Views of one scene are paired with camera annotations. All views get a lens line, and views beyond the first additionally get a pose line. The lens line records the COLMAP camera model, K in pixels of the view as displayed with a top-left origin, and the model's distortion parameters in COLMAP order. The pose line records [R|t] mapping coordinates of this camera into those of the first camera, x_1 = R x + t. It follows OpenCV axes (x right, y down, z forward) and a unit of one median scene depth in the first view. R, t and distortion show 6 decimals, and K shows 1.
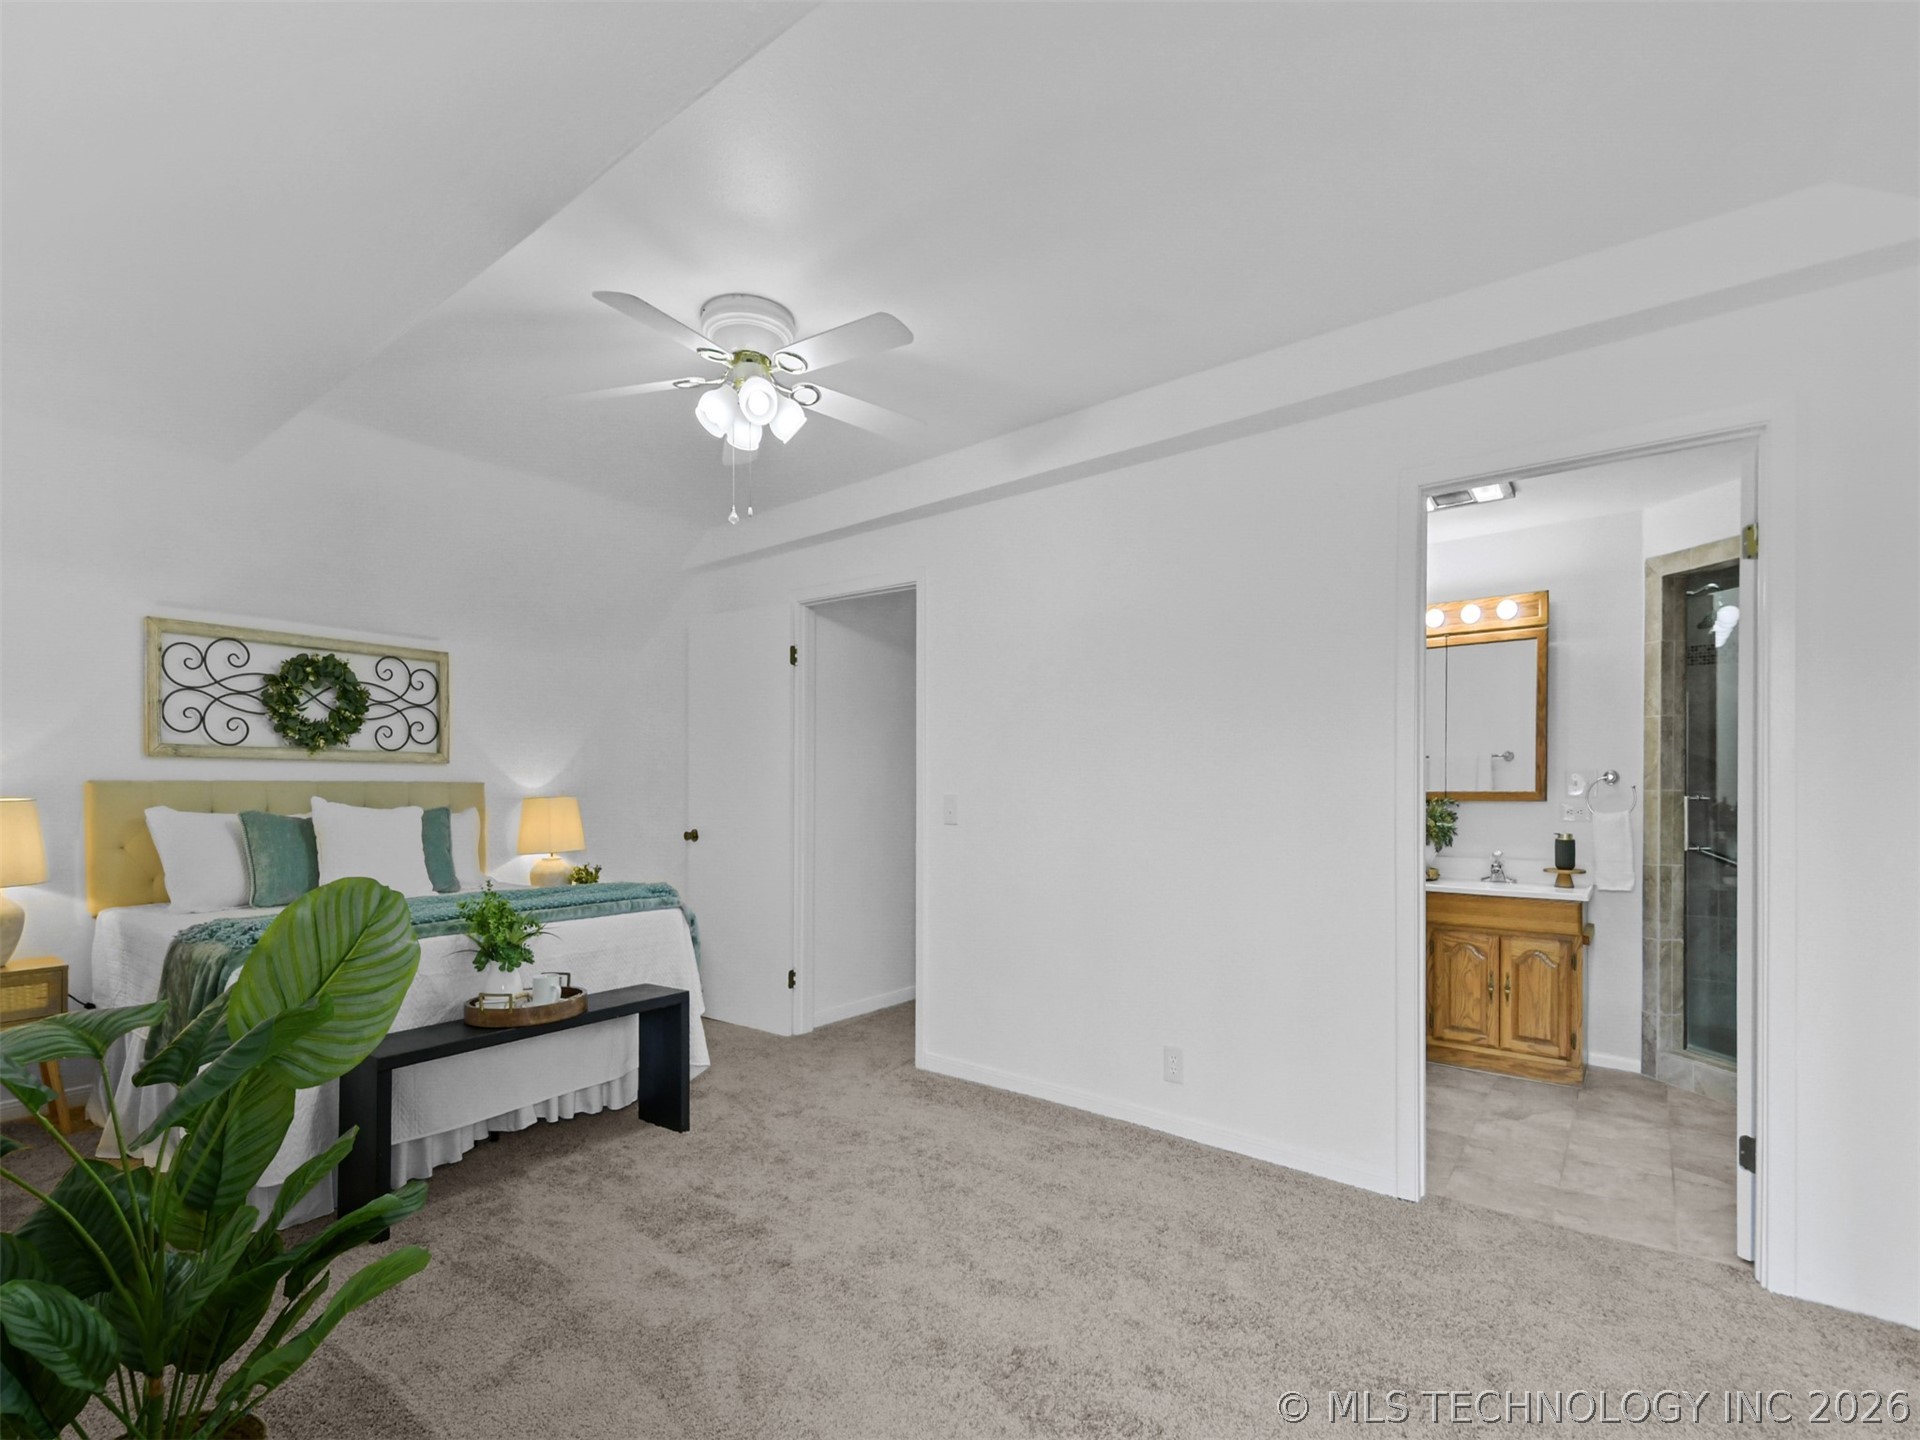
lens RADIAL K [[859.0, 0, 981.5], [0, 859.0, 795.1], [0, 0, 1]] dist [-0.001479, 0.004798]
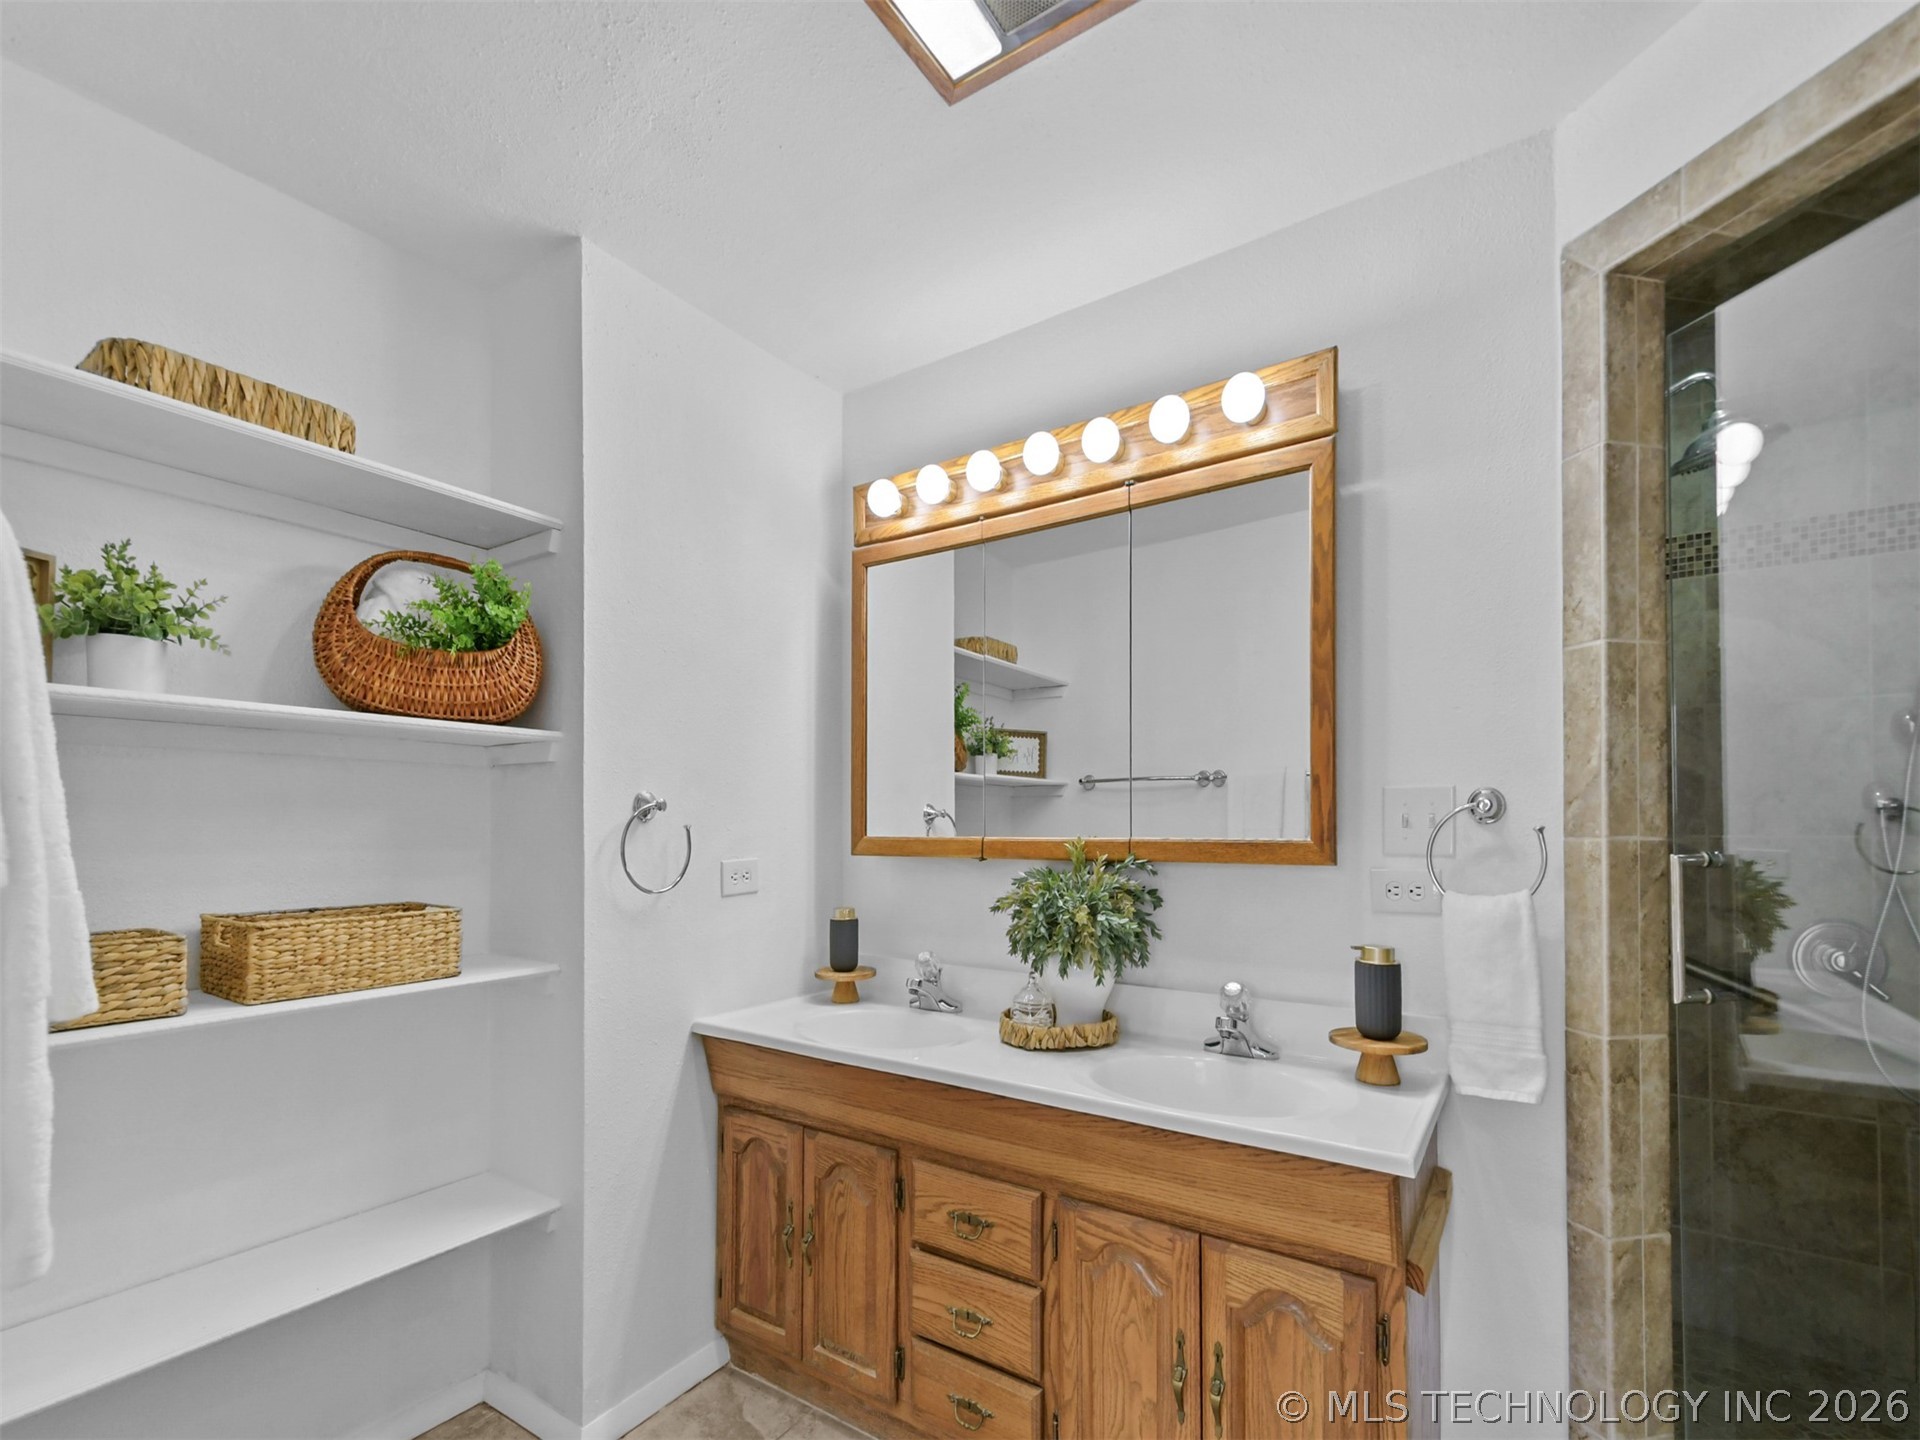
lens RADIAL K [[859.0, 0, 984.4], [0, 859.0, 823.9], [0, 0, 1]] dist [-0.001479, 0.004798]
pose [[0.997100, -0.002983, 0.076041, 0.483253], [0.003990, 0.999906, -0.013095, -0.008084], [-0.075995, 0.013361, 0.997019, 0.637835]]
